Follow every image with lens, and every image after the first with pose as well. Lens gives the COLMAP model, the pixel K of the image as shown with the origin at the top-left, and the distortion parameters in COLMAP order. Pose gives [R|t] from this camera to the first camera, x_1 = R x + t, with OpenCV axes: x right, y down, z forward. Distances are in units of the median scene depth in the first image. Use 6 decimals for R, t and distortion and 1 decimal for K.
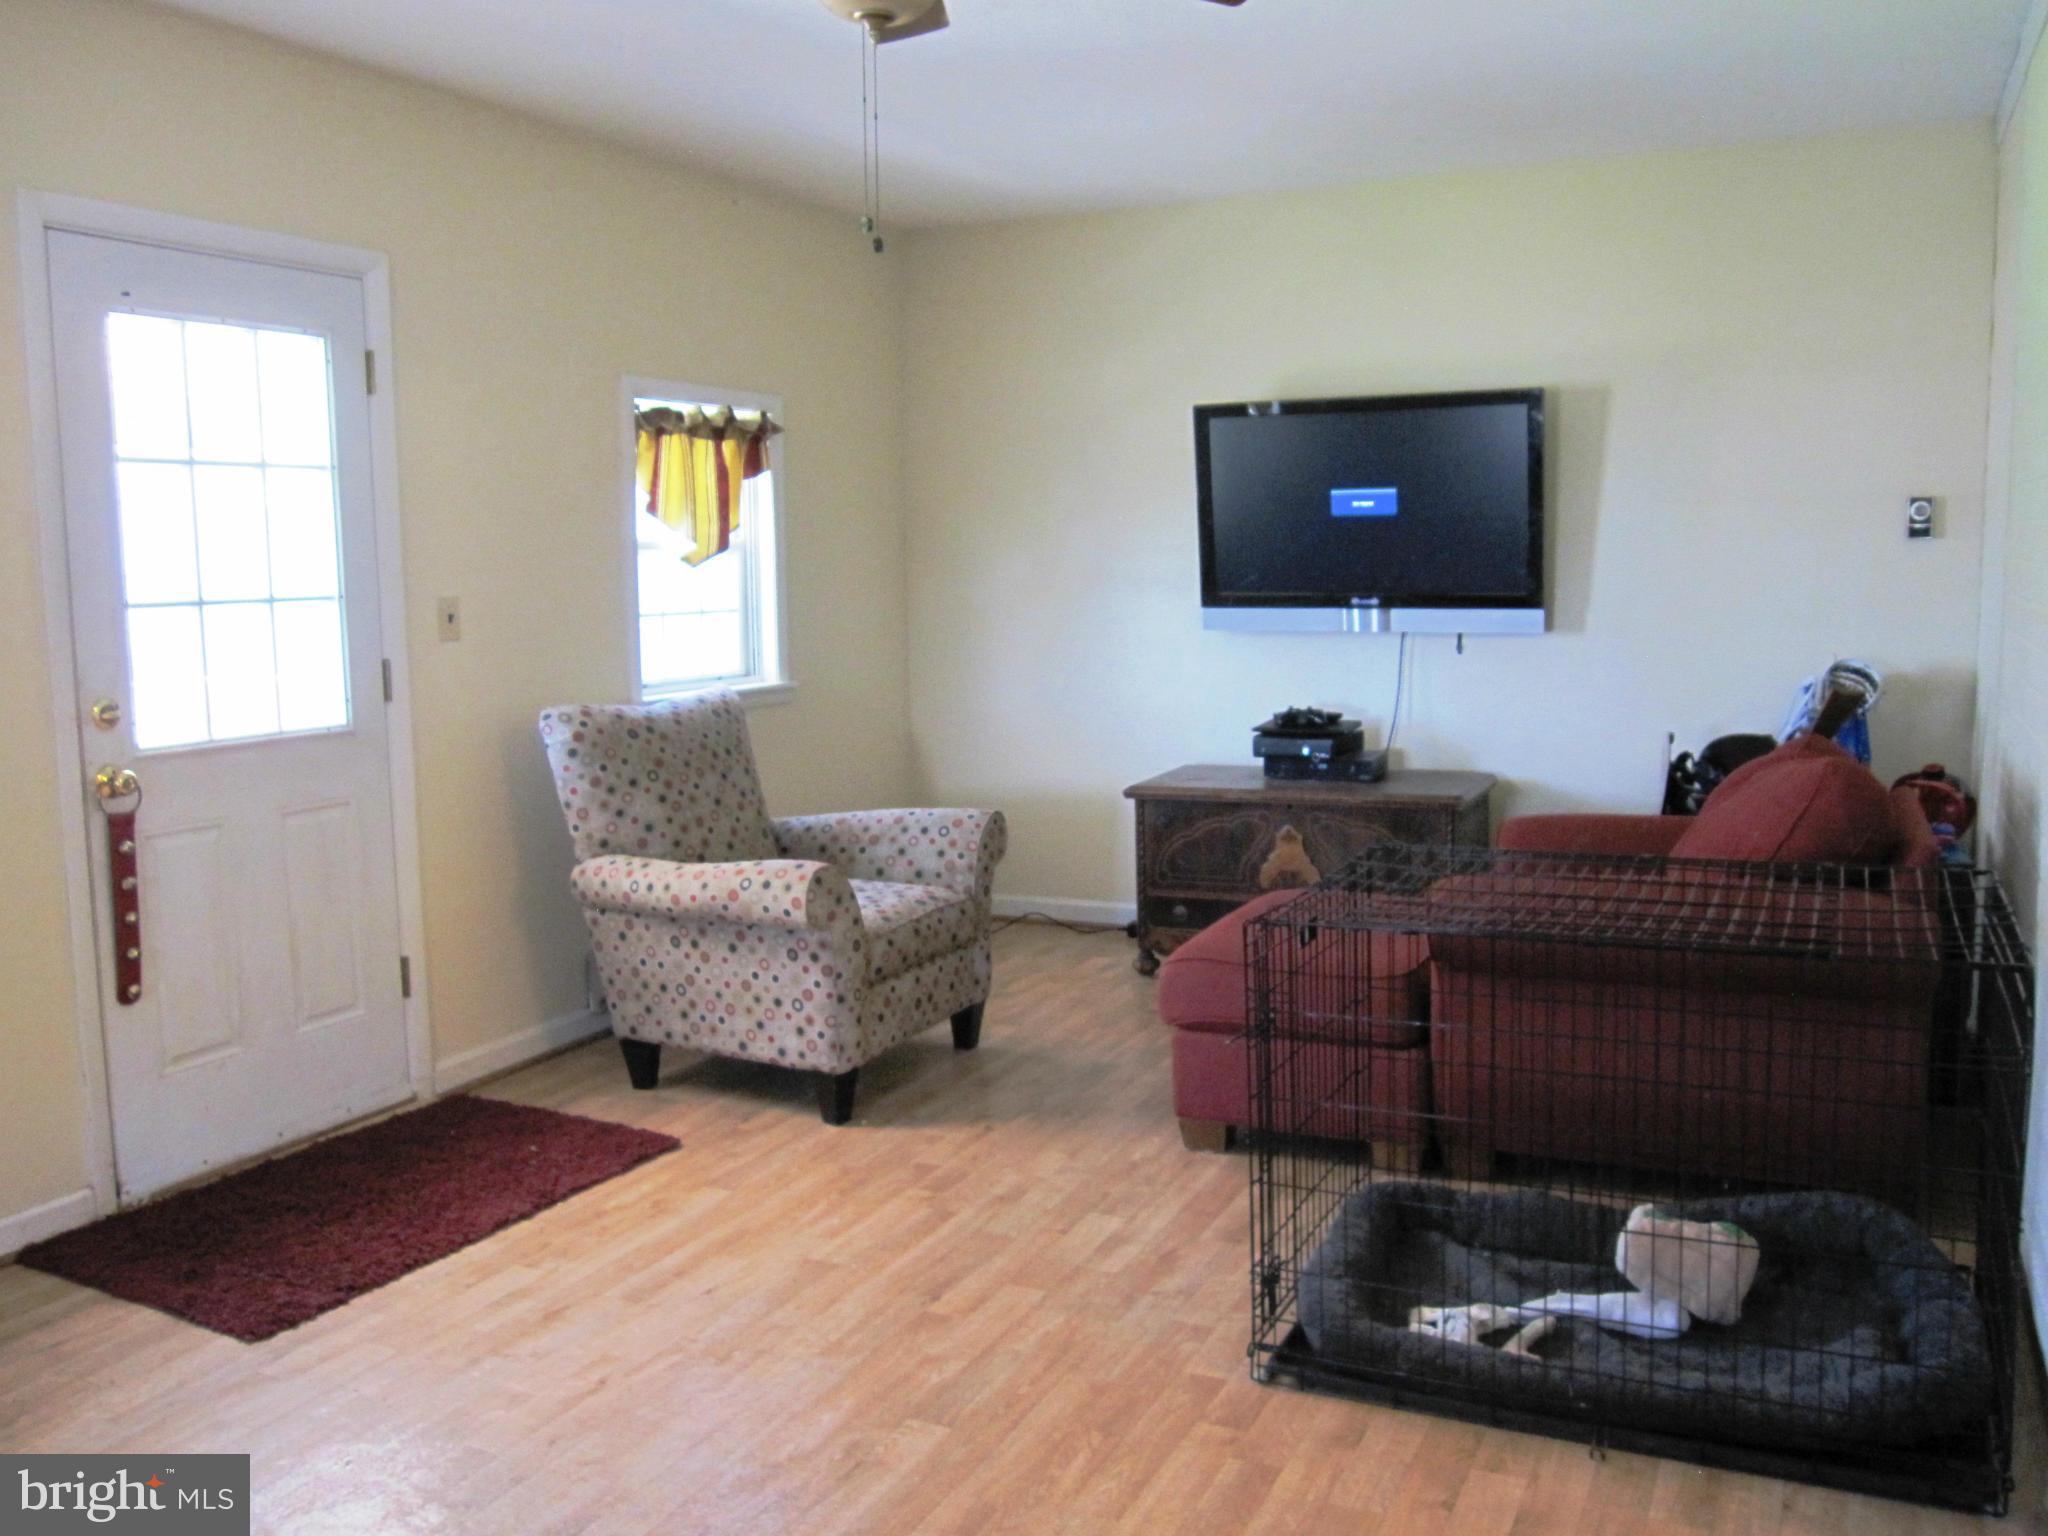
lens RADIAL K [[1692.5, 0, 1024.0], [0, 1692.5, 768.0], [0, 0, 1]] dist [-0.079888, 0.064781]
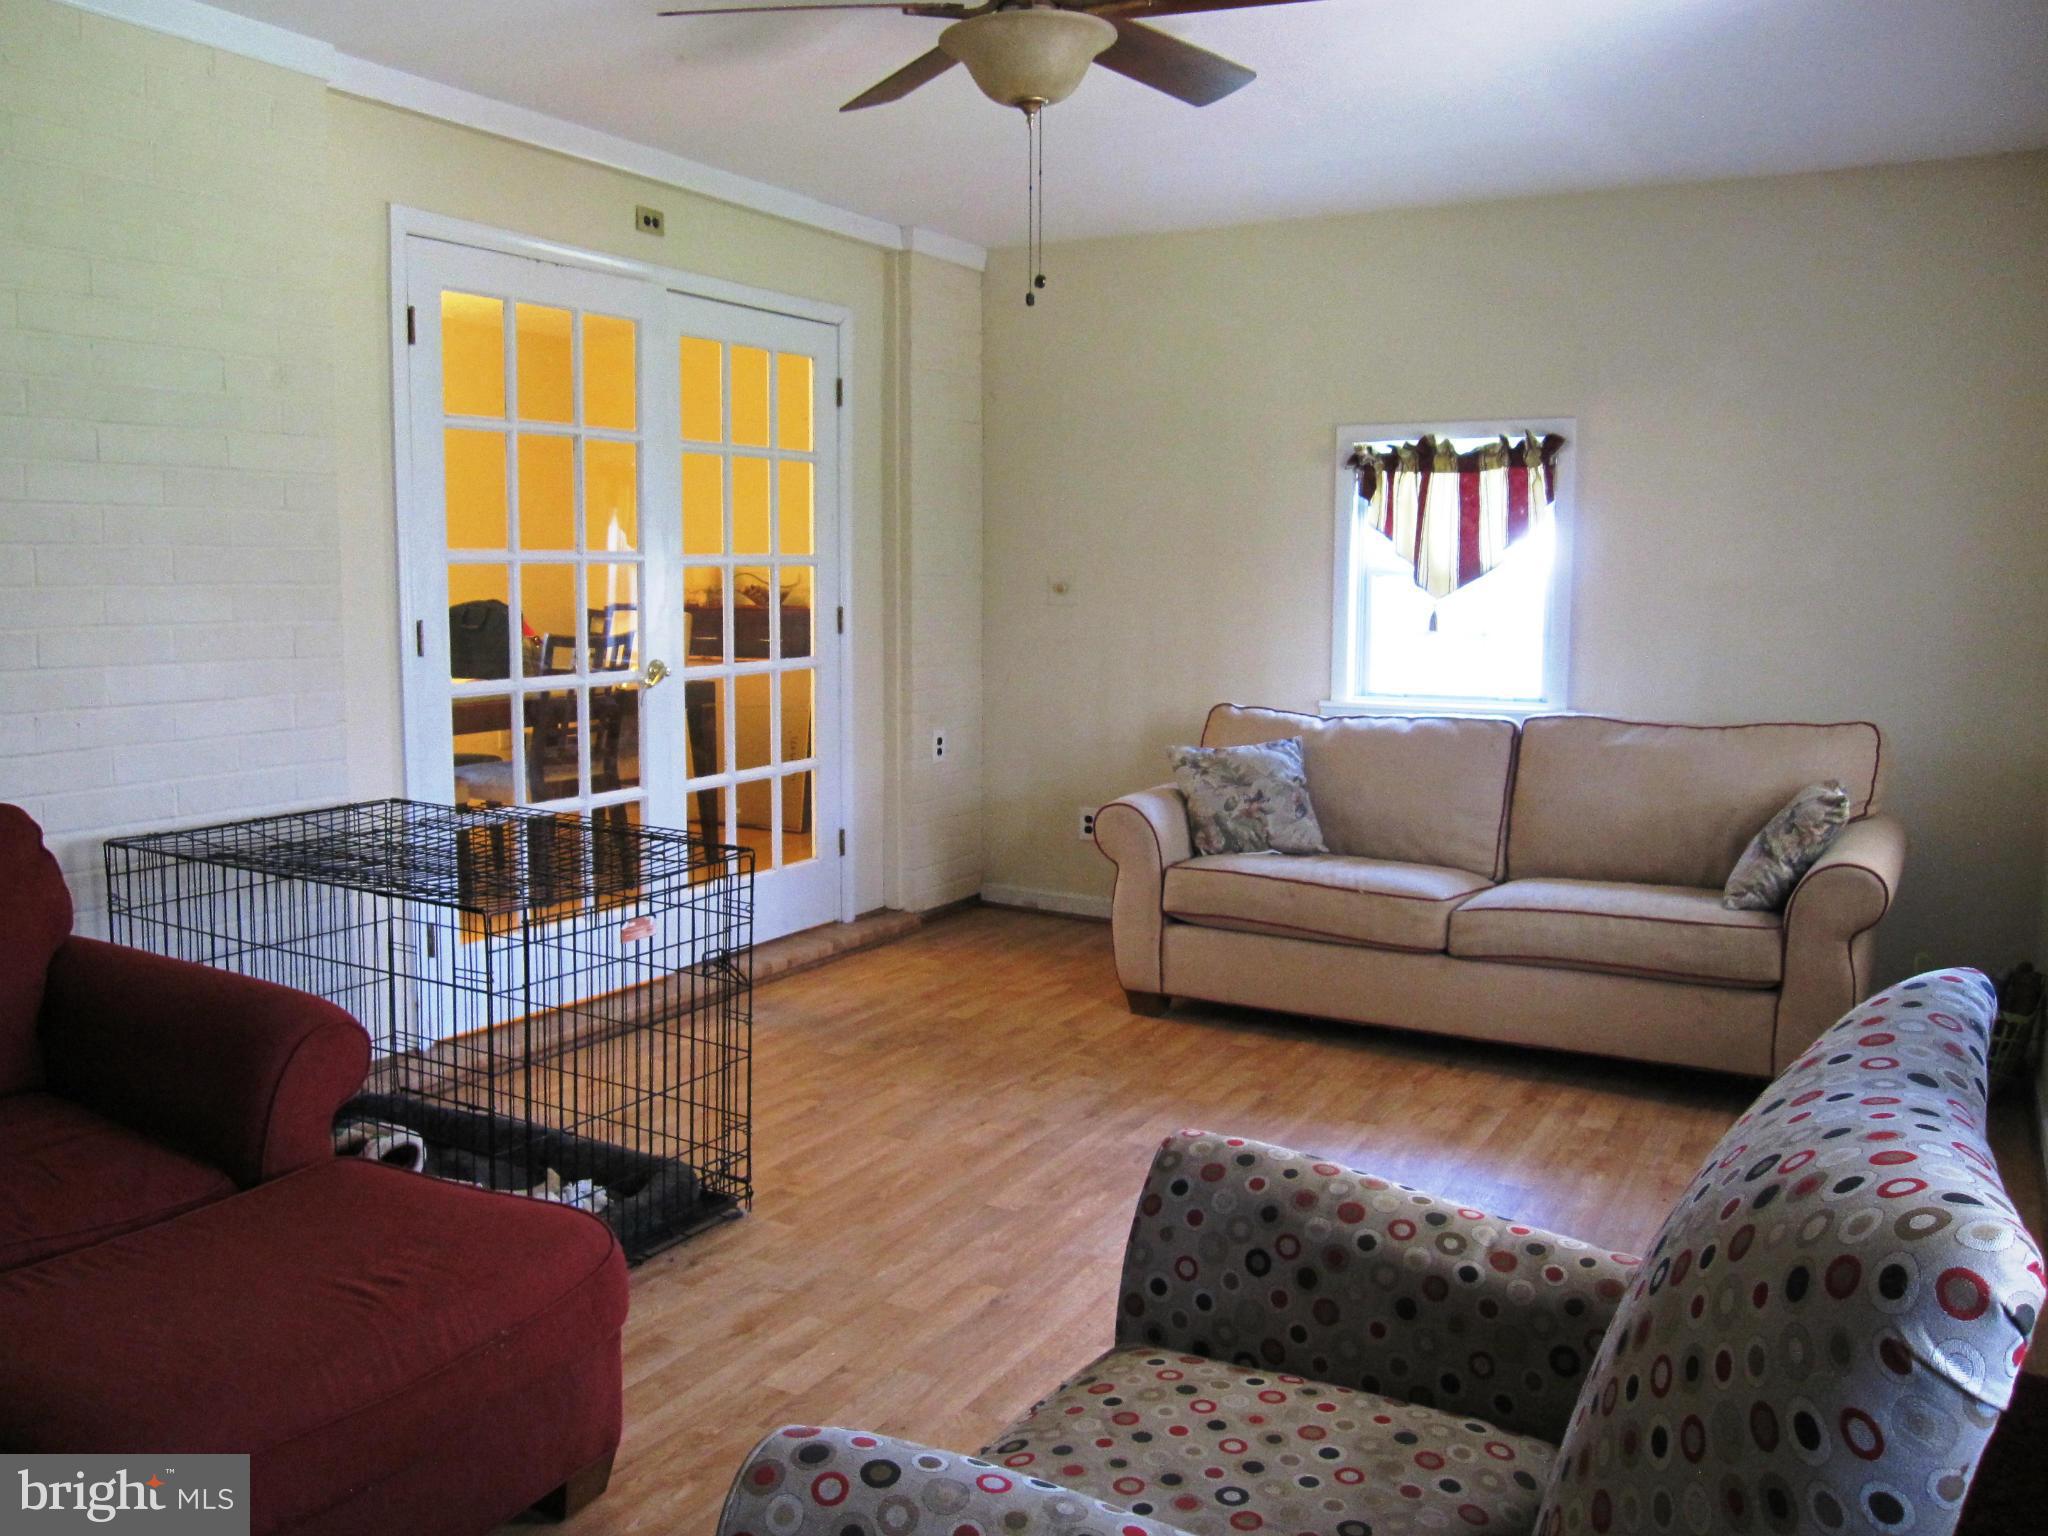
lens RADIAL K [[1692.5, 0, 1024.0], [0, 1692.5, 768.0], [0, 0, 1]] dist [-0.079888, 0.064781]
pose [[-0.998935, -0.000167, 0.046134, -0.123063], [0.011223, 0.969071, 0.246527, -0.259621], [-0.044748, 0.246783, -0.968037, 1.995421]]
